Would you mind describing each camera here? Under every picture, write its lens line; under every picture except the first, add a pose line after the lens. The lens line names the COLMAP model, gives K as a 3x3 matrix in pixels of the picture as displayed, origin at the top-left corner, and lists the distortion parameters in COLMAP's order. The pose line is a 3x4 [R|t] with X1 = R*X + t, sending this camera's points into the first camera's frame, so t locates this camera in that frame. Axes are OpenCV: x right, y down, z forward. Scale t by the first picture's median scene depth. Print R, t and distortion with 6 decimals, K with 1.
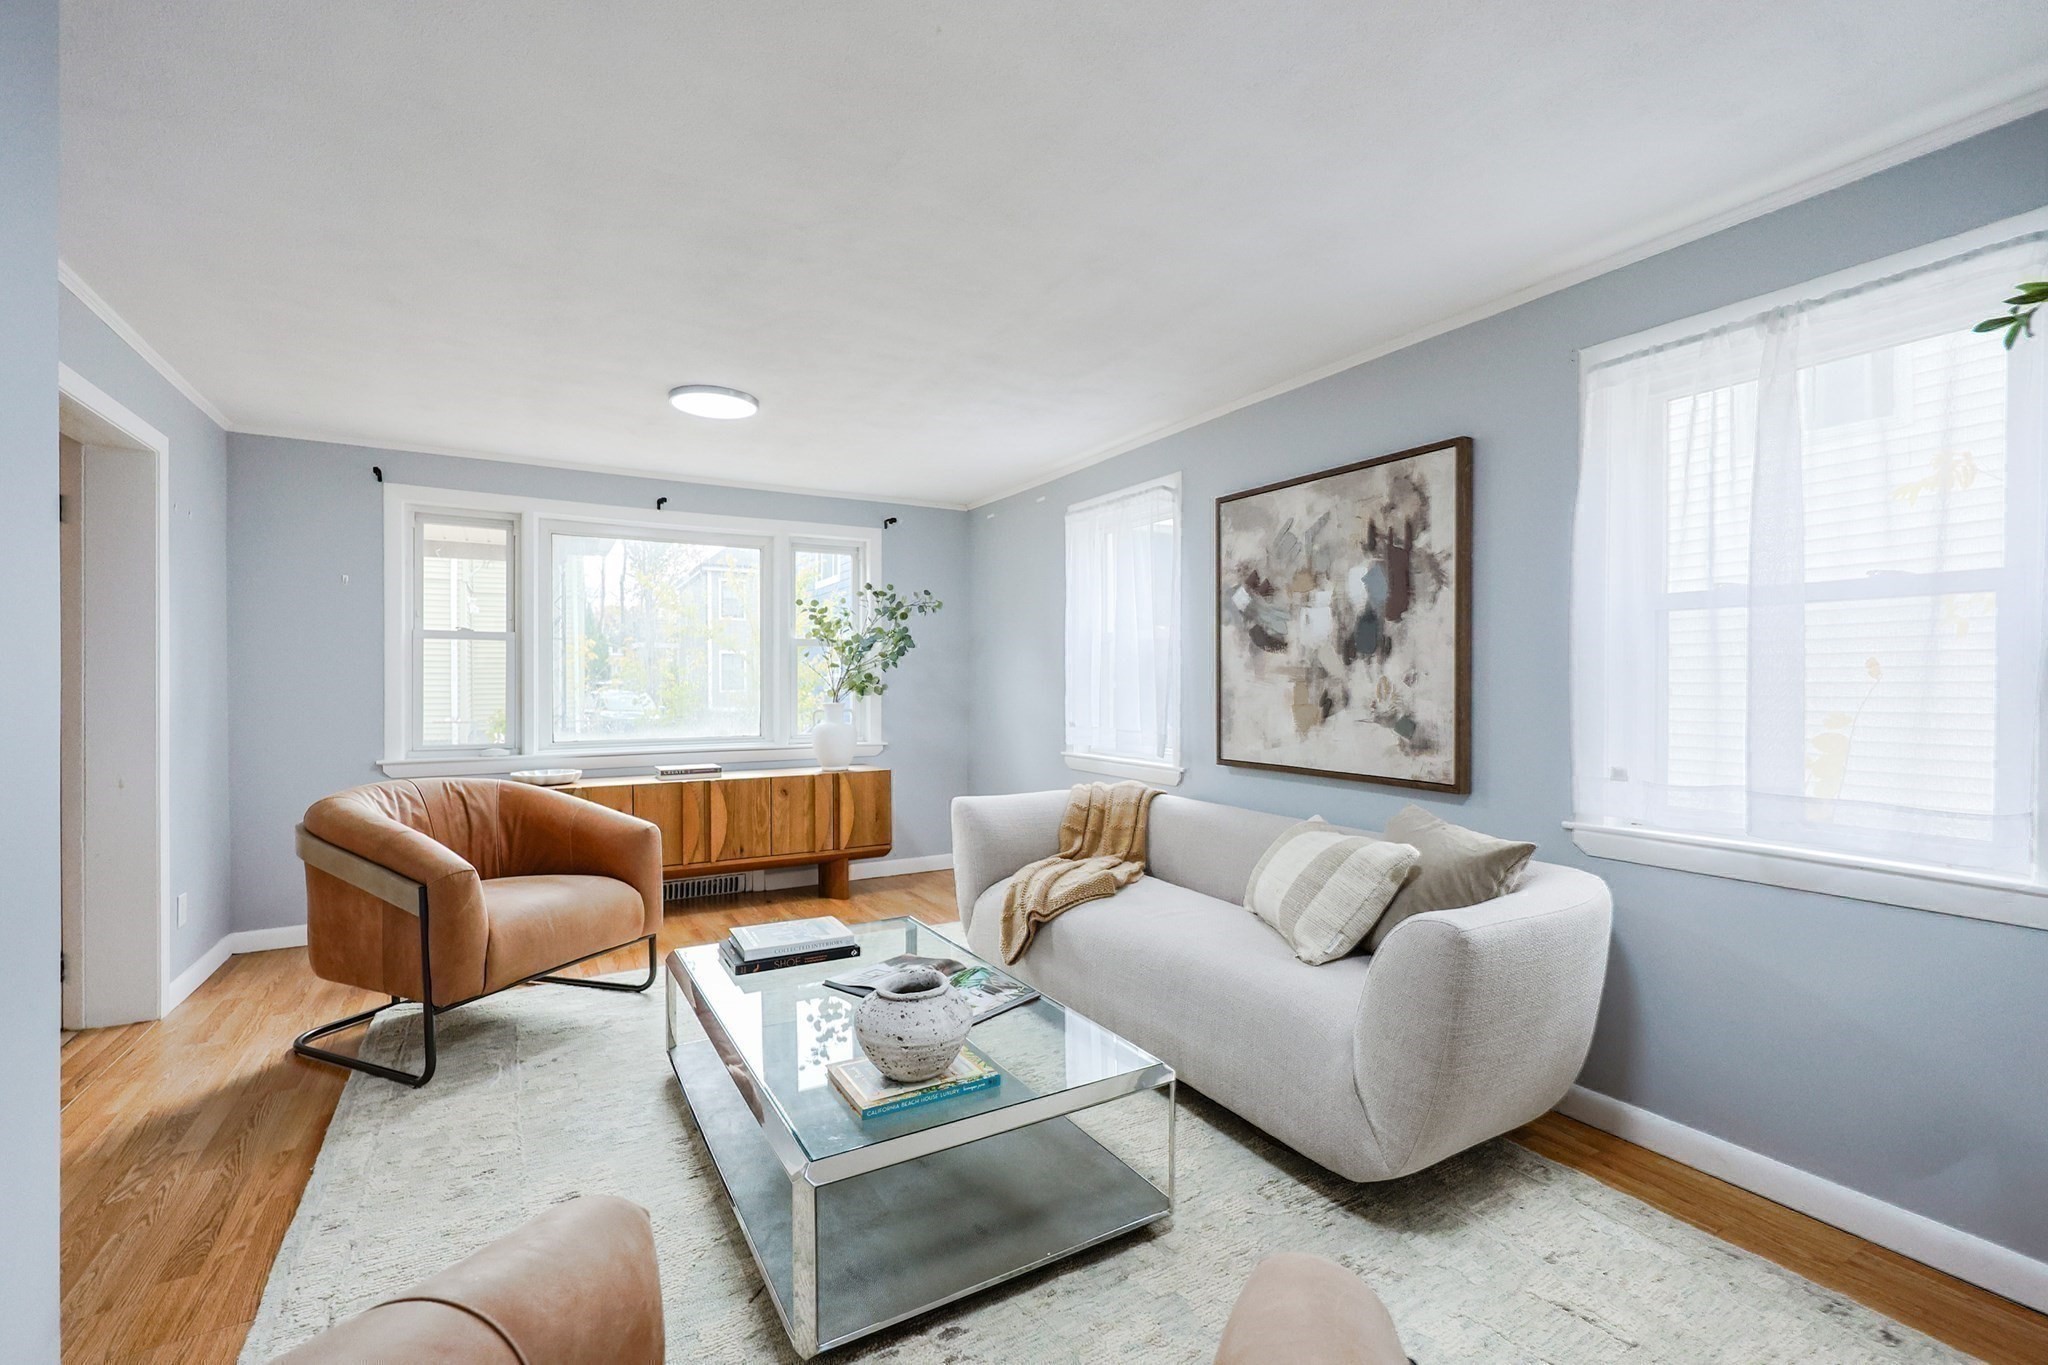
lens RADIAL K [[890.3, 0, 1038.5], [0, 890.3, 687.8], [0, 0, 1]] dist [0.000683, -0.001075]
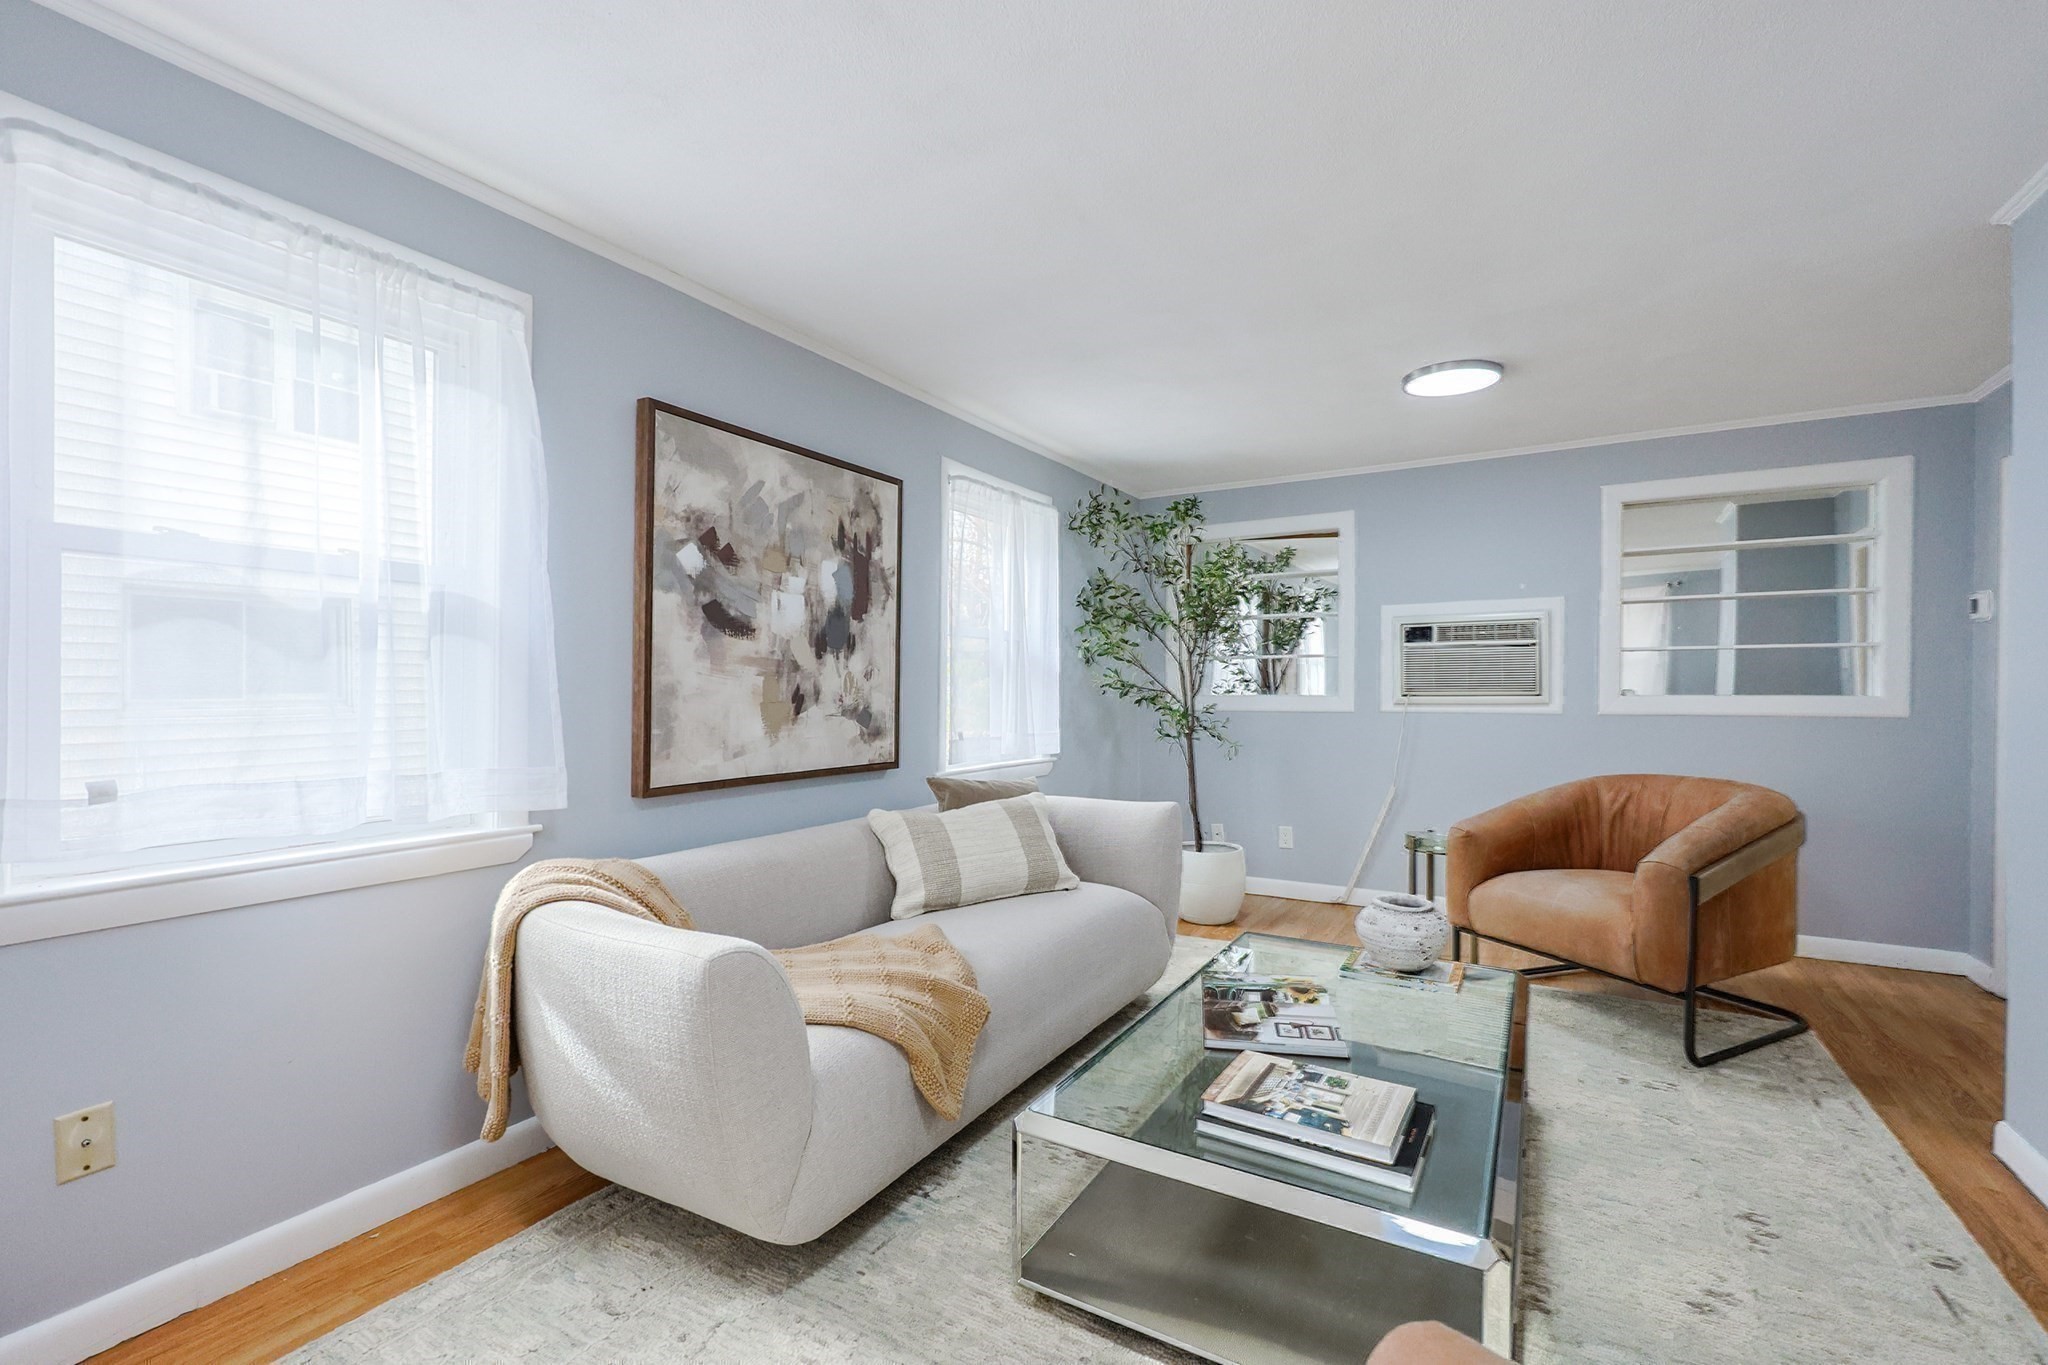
lens RADIAL K [[890.3, 0, 1041.3], [0, 890.3, 686.5], [0, 0, 1]] dist [0.000683, -0.001075]
pose [[-0.485651, -0.012052, 0.874070, -0.612335], [-0.007626, 0.999925, 0.009550, -0.006619], [-0.874119, -0.002028, -0.485707, 1.241421]]
